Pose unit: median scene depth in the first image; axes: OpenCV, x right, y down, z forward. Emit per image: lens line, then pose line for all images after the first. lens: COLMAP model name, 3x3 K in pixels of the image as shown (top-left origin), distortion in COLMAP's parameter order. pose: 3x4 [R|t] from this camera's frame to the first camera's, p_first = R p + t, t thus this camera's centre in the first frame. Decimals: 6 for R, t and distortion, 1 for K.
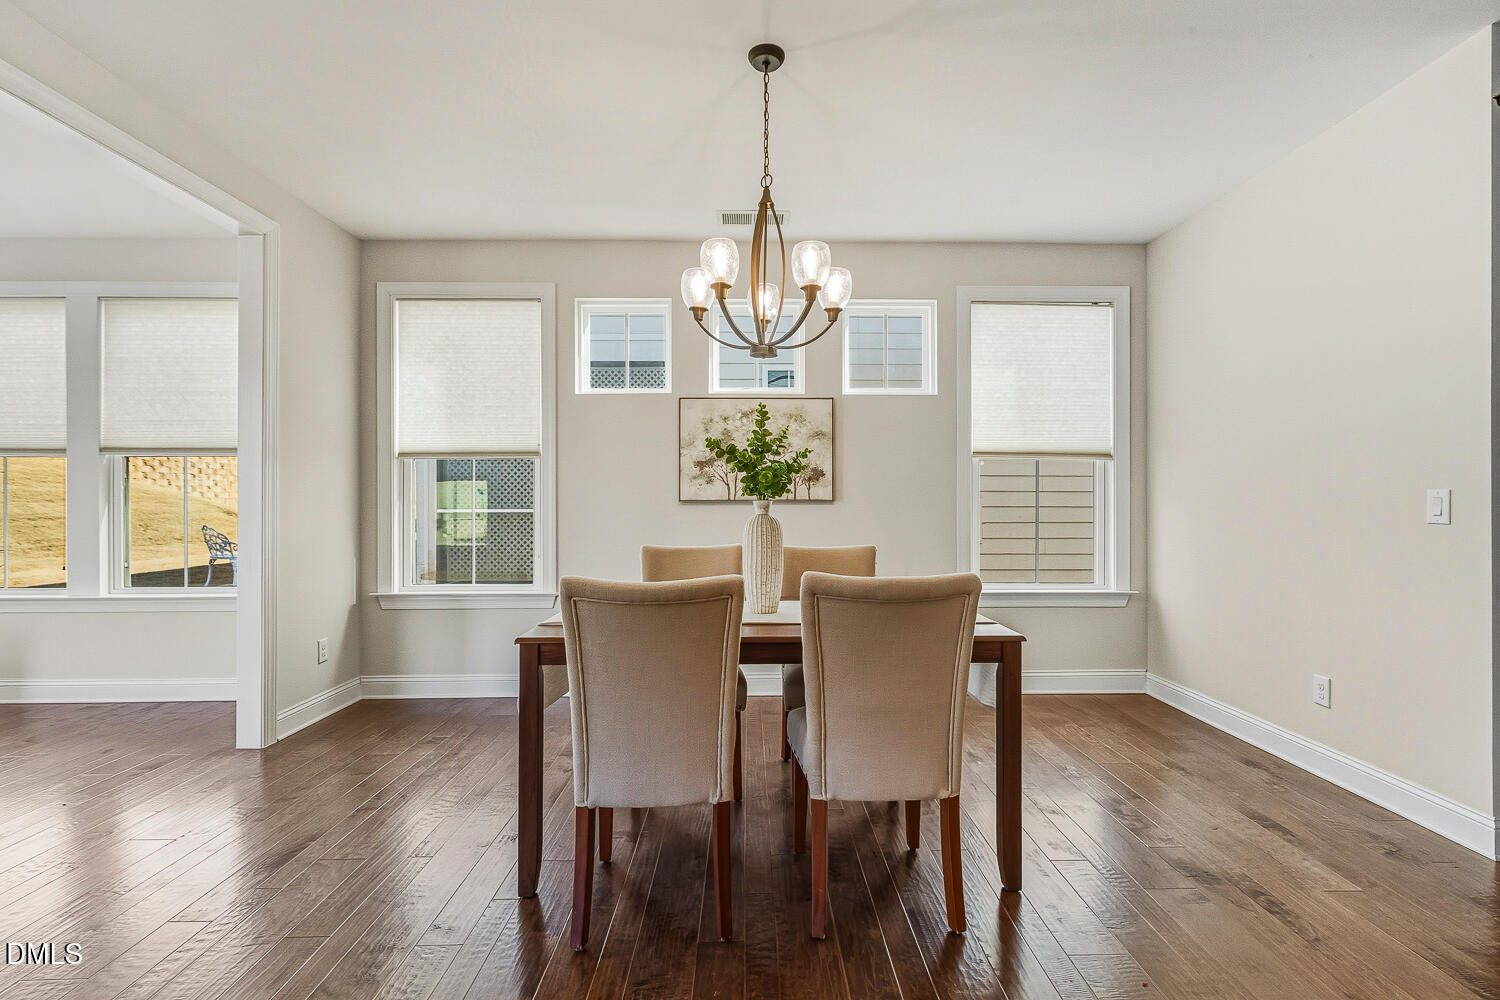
lens RADIAL K [[669.7, 0, 756.4], [0, 669.7, 498.9], [0, 0, 1]] dist [-0.000781, -0.000299]
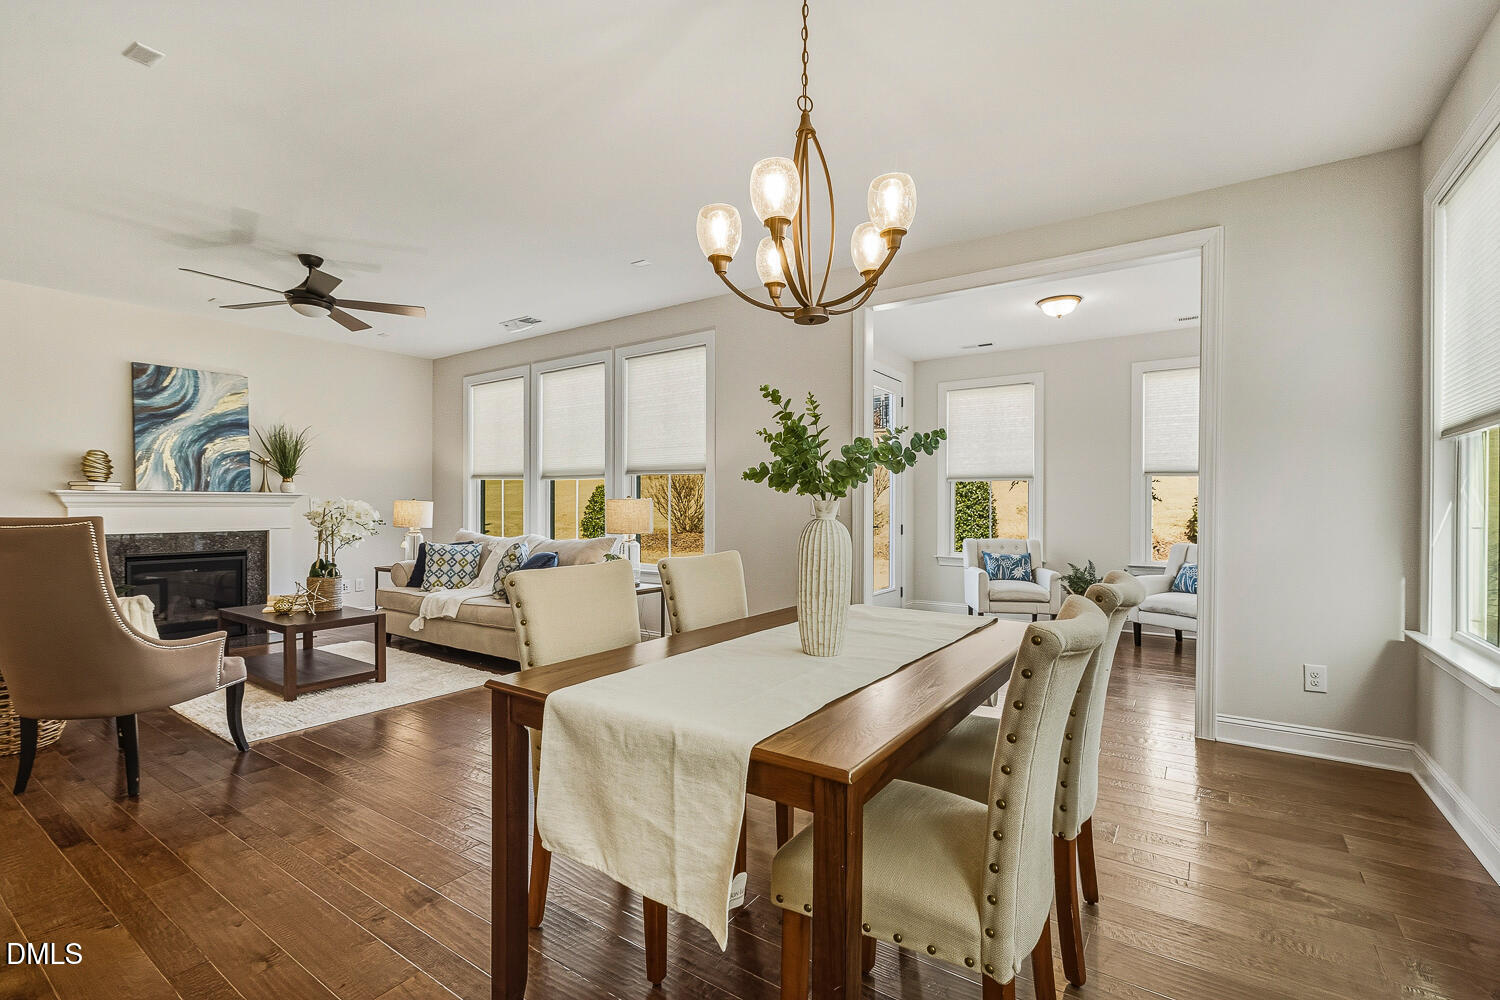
lens RADIAL K [[669.7, 0, 756.4], [0, 669.7, 498.9], [0, 0, 1]] dist [-0.000781, -0.000299]
pose [[-0.571744, -0.009095, -0.820382, 0.417737], [-0.009867, 0.999942, -0.004209, 0.008321], [0.820373, 0.005688, -0.571801, 0.825074]]
